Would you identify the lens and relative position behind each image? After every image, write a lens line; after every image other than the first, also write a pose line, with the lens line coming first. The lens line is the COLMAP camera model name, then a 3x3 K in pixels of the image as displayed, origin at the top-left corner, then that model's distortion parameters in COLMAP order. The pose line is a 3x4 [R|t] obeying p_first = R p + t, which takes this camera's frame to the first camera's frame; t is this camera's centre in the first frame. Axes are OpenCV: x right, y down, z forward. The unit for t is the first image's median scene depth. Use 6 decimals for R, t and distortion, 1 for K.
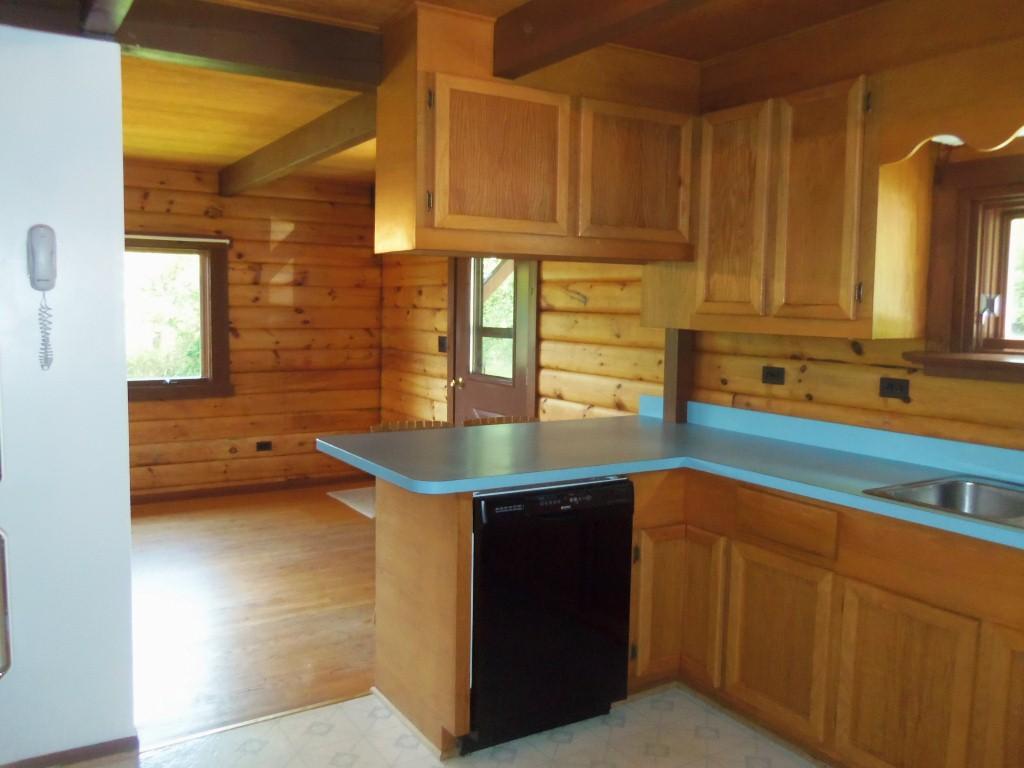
lens RADIAL K [[864.3, 0, 513.6], [0, 864.3, 379.4], [0, 0, 1]] dist [-0.037824, 0.081224]
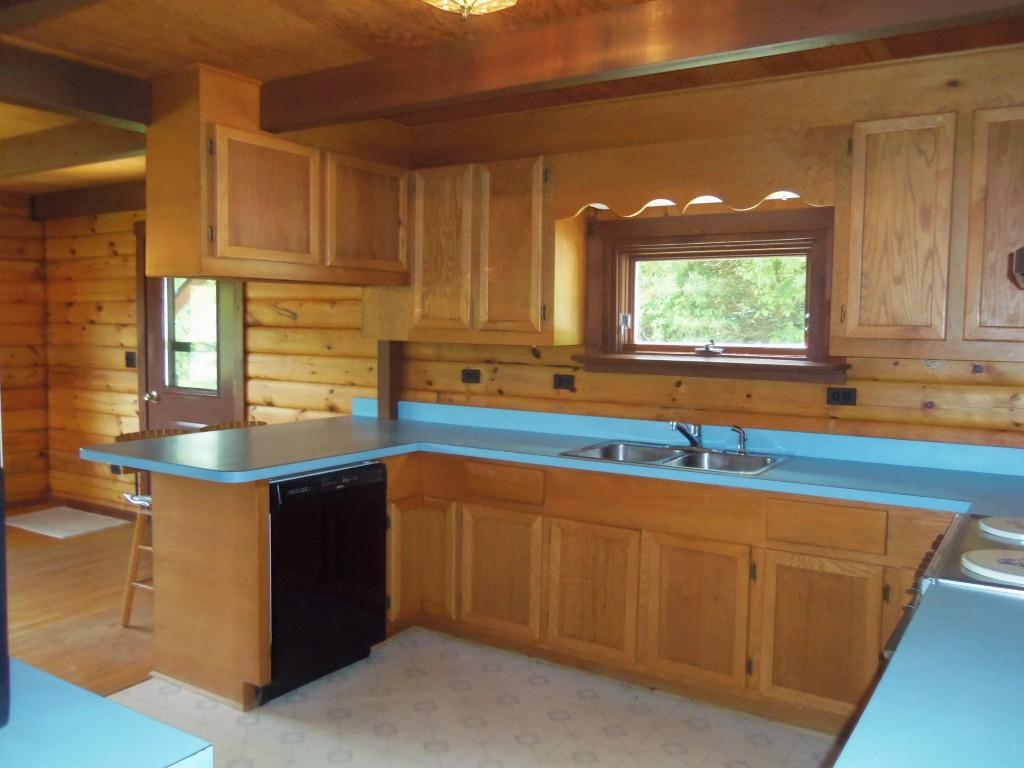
lens RADIAL K [[864.3, 0, 513.6], [0, 864.3, 379.4], [0, 0, 1]] dist [-0.037824, 0.081224]
pose [[0.903275, -0.034212, 0.427697, -0.212953], [0.039952, 0.999192, -0.004450, 0.009360], [-0.427199, 0.021107, 0.903911, -0.199373]]
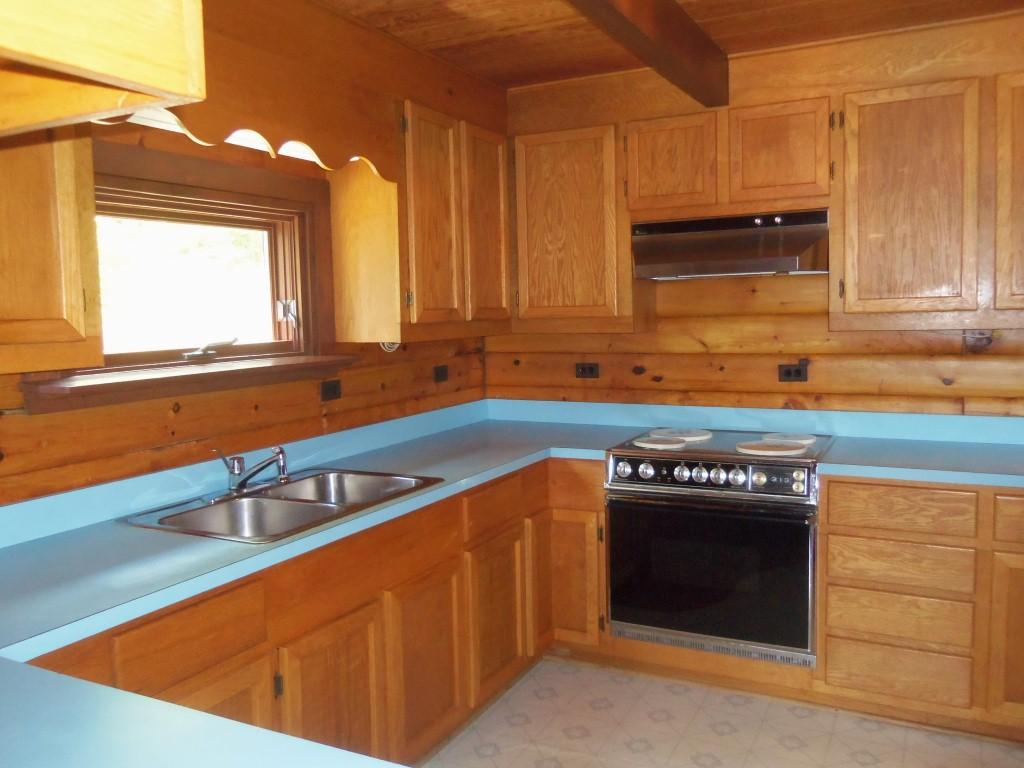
lens RADIAL K [[864.3, 0, 513.6], [0, 864.3, 379.4], [0, 0, 1]] dist [-0.037824, 0.081224]
pose [[-0.513418, -0.079271, 0.854469, -0.335553], [0.083550, 0.986376, 0.141709, -0.098519], [-0.854062, 0.144147, -0.499801, 0.979925]]
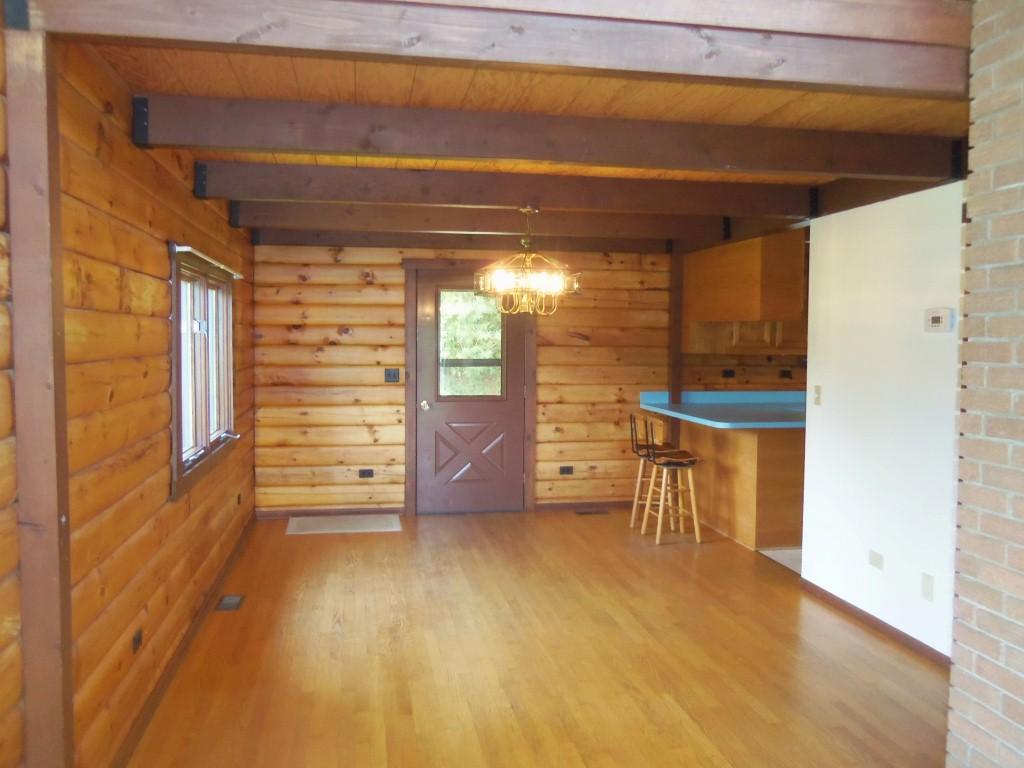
lens RADIAL K [[864.3, 0, 513.6], [0, 864.3, 379.4], [0, 0, 1]] dist [-0.037824, 0.081224]
pose [[0.360435, -0.057390, 0.931017, -2.177393], [0.080033, 0.996328, 0.030432, -0.113645], [-0.929345, 0.063544, 0.363704, 0.824304]]
